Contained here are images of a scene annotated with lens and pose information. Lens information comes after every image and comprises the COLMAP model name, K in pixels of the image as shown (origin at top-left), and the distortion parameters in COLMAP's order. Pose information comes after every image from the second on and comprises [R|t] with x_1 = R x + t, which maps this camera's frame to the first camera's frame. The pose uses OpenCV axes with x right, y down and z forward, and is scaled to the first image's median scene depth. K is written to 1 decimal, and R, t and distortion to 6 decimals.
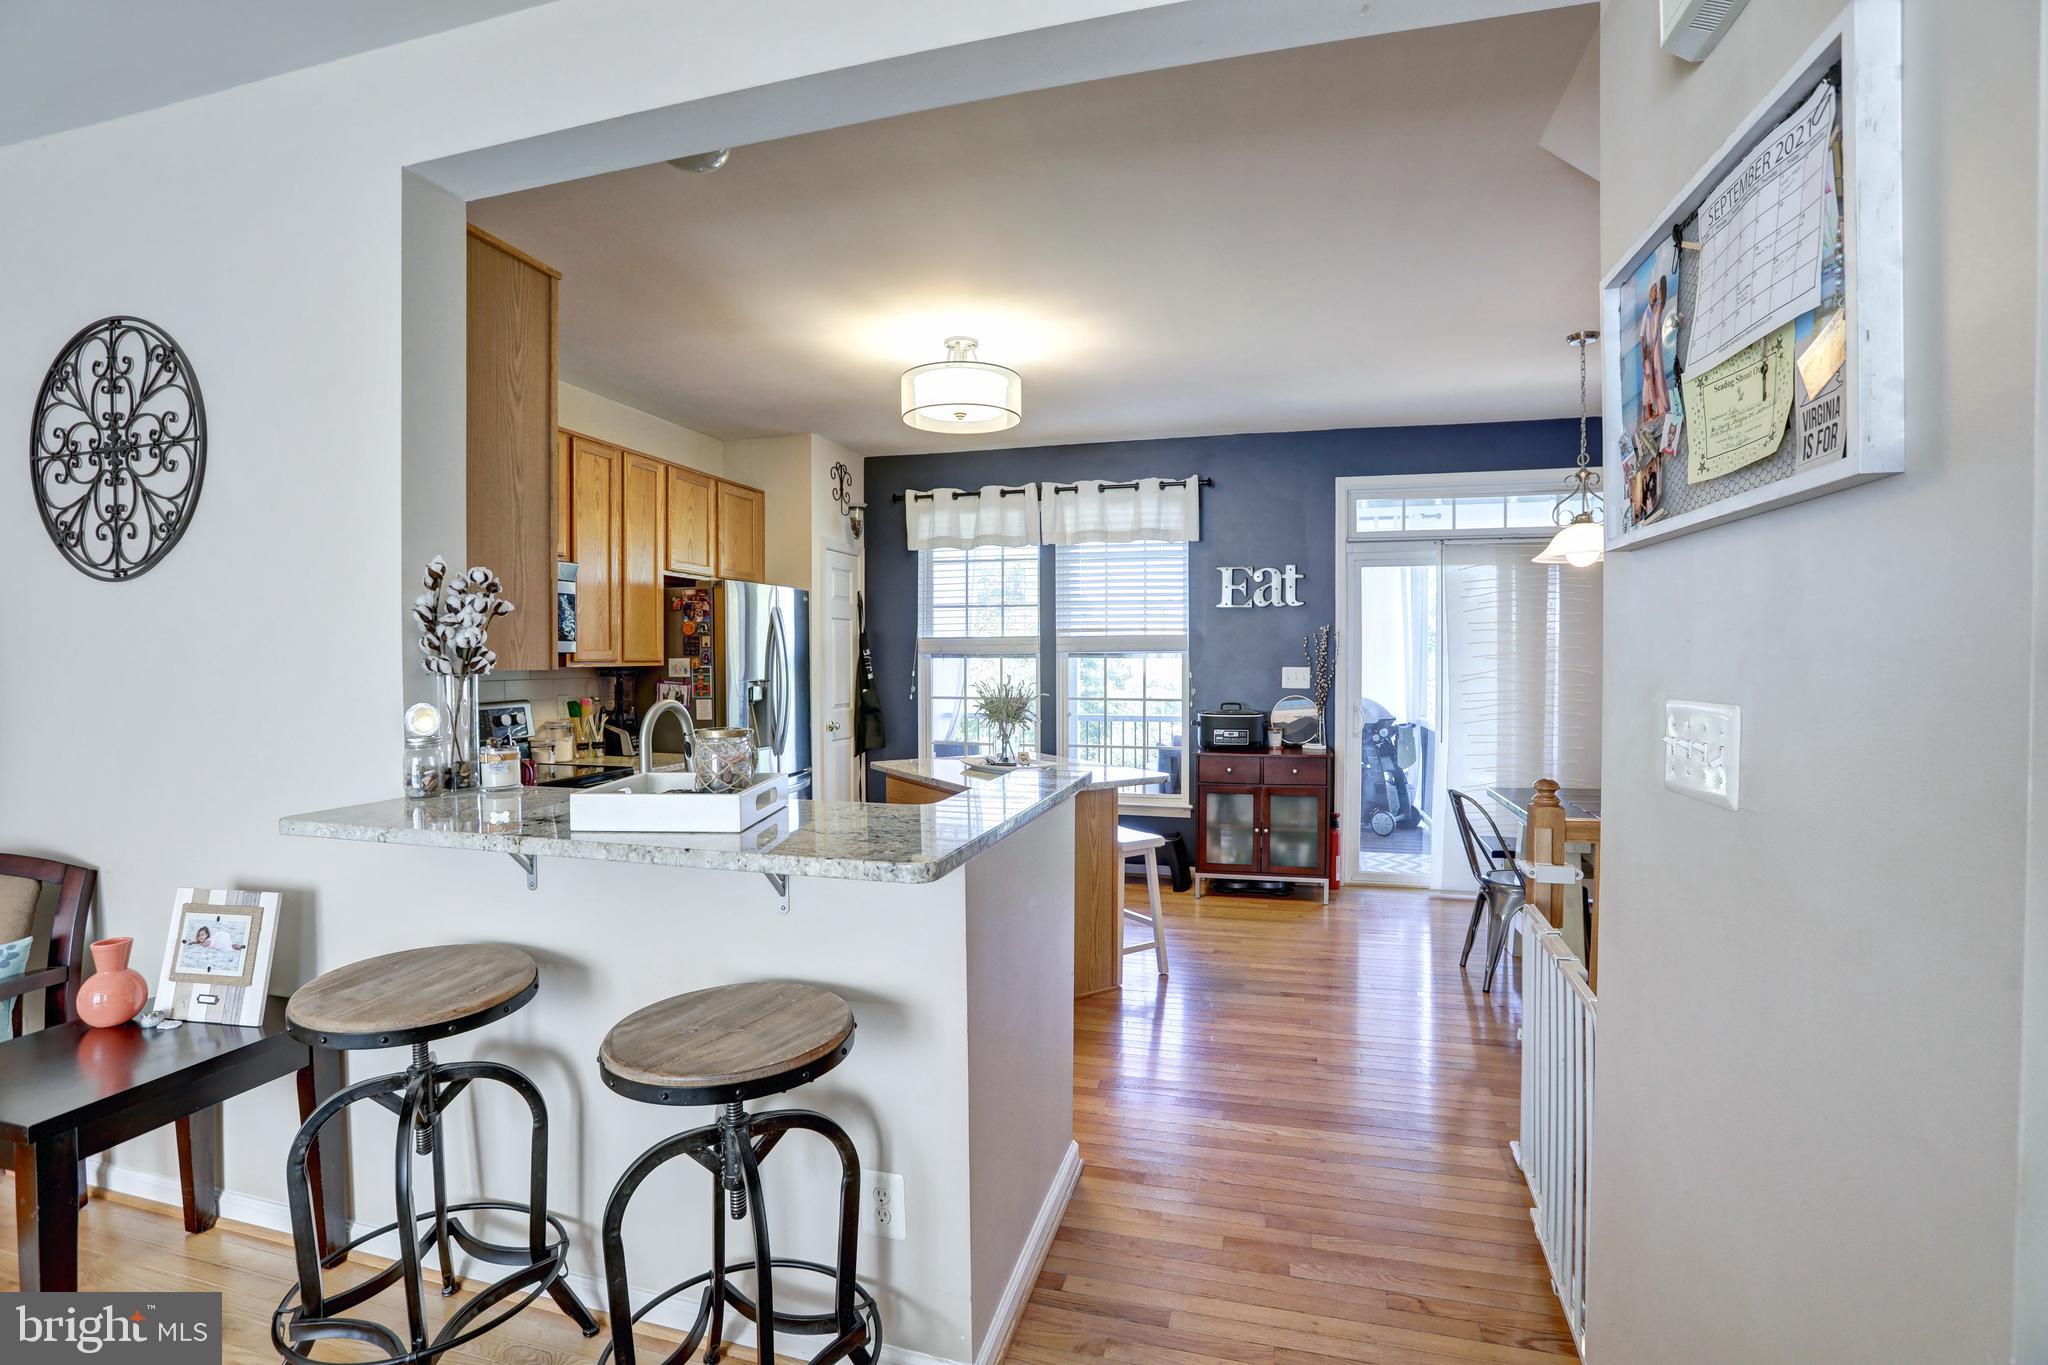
lens RADIAL K [[937.3, 0, 1021.1], [0, 937.3, 680.9], [0, 0, 1]] dist [-0.082329, 0.037023]
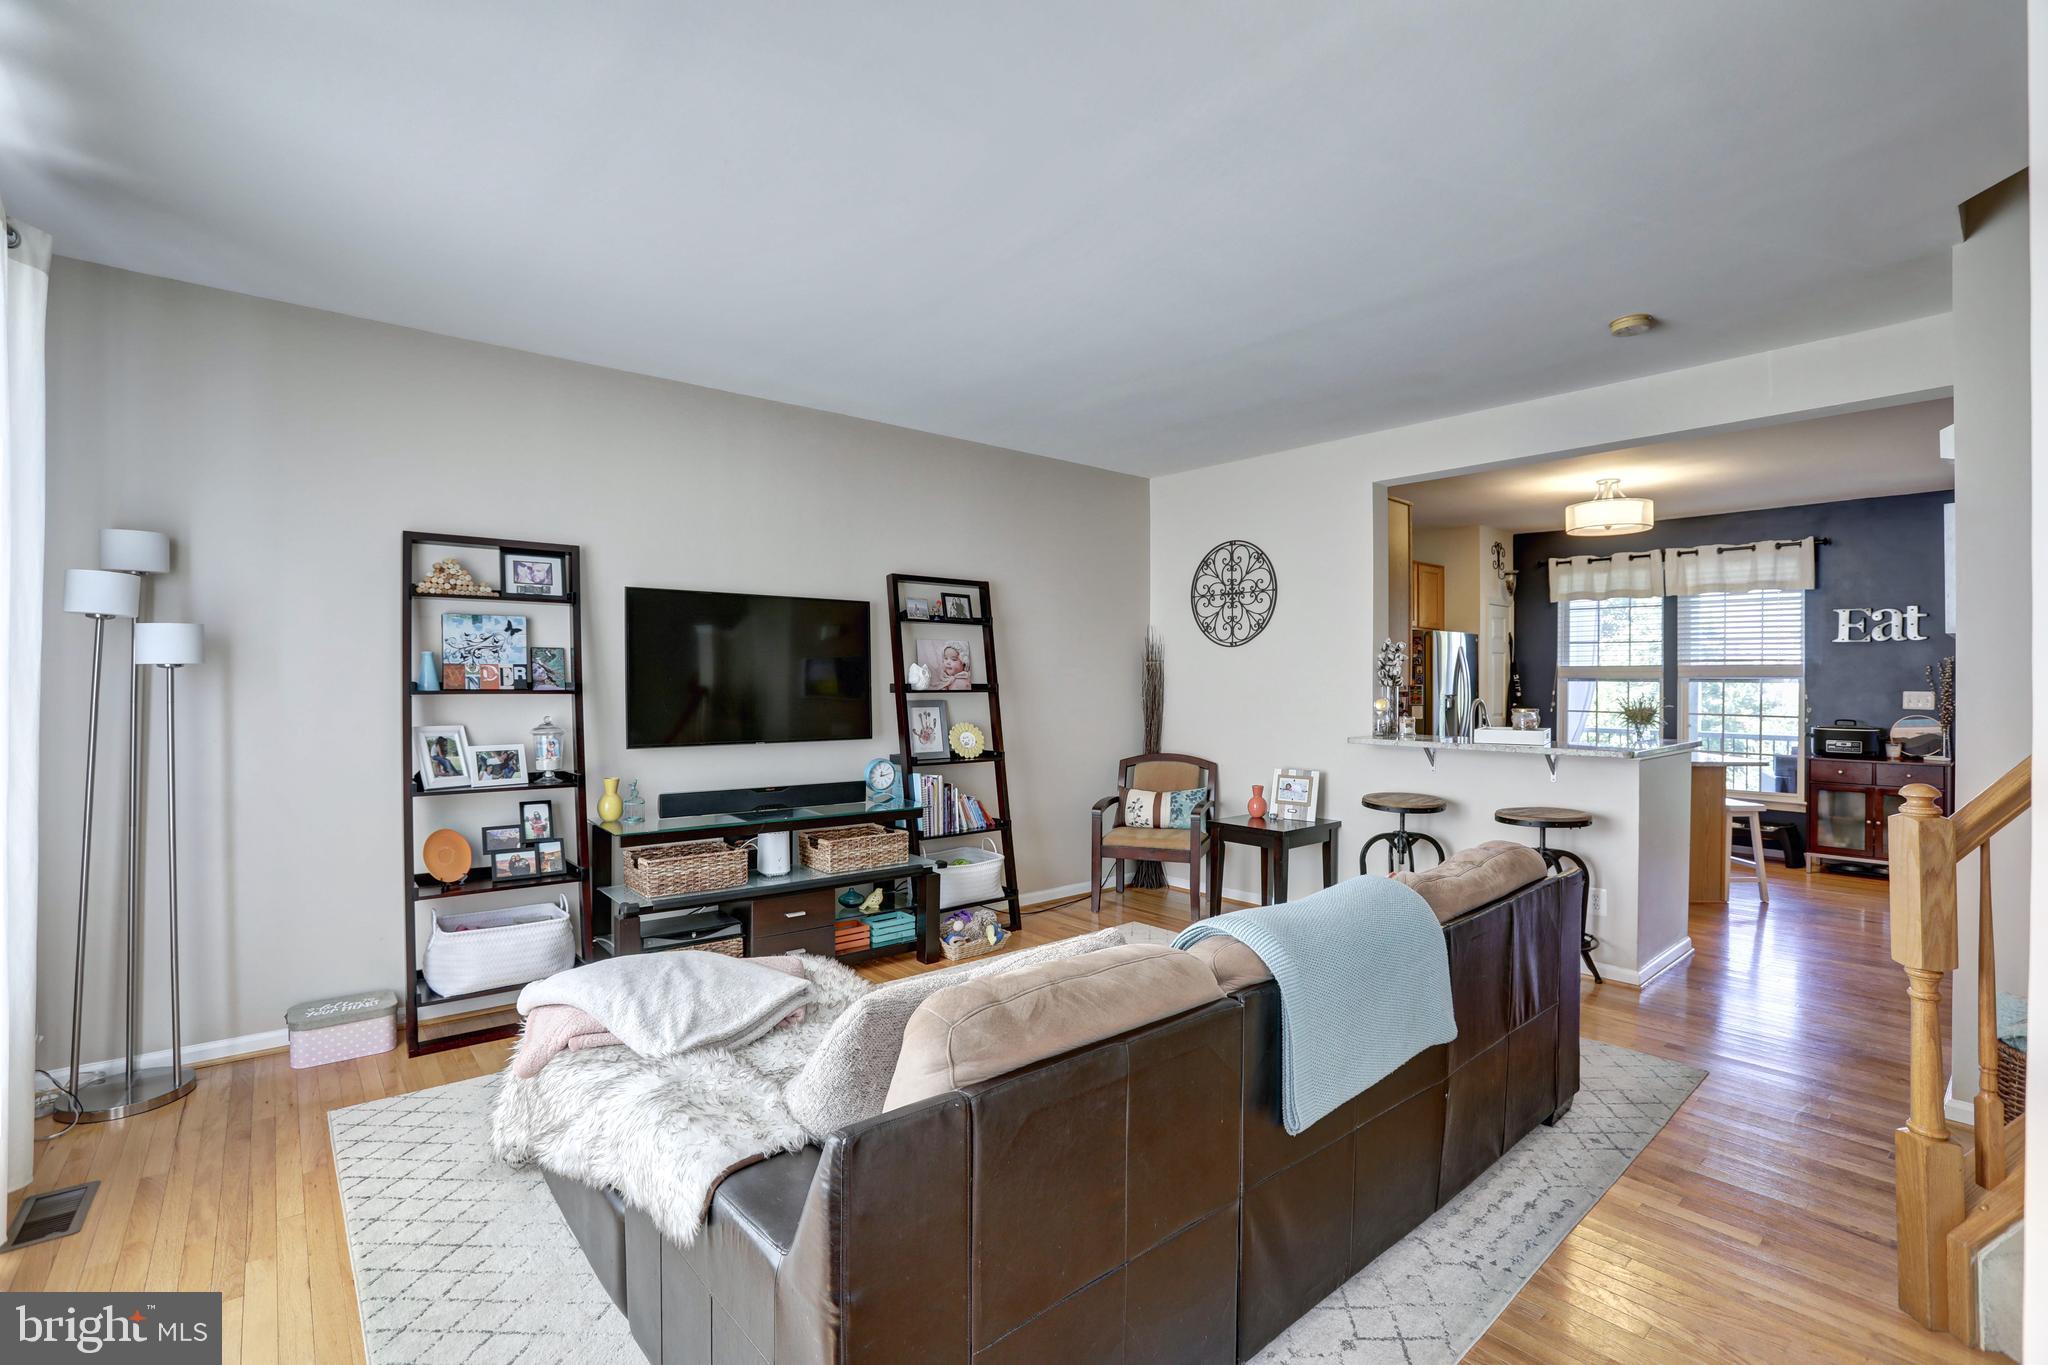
lens RADIAL K [[937.3, 0, 1021.1], [0, 937.3, 680.9], [0, 0, 1]] dist [-0.082329, 0.037023]
pose [[0.833622, 0.008392, -0.552271, -0.029406], [-0.021281, 0.999630, -0.016933, 0.015420], [0.551925, 0.025869, 0.833492, -0.587936]]
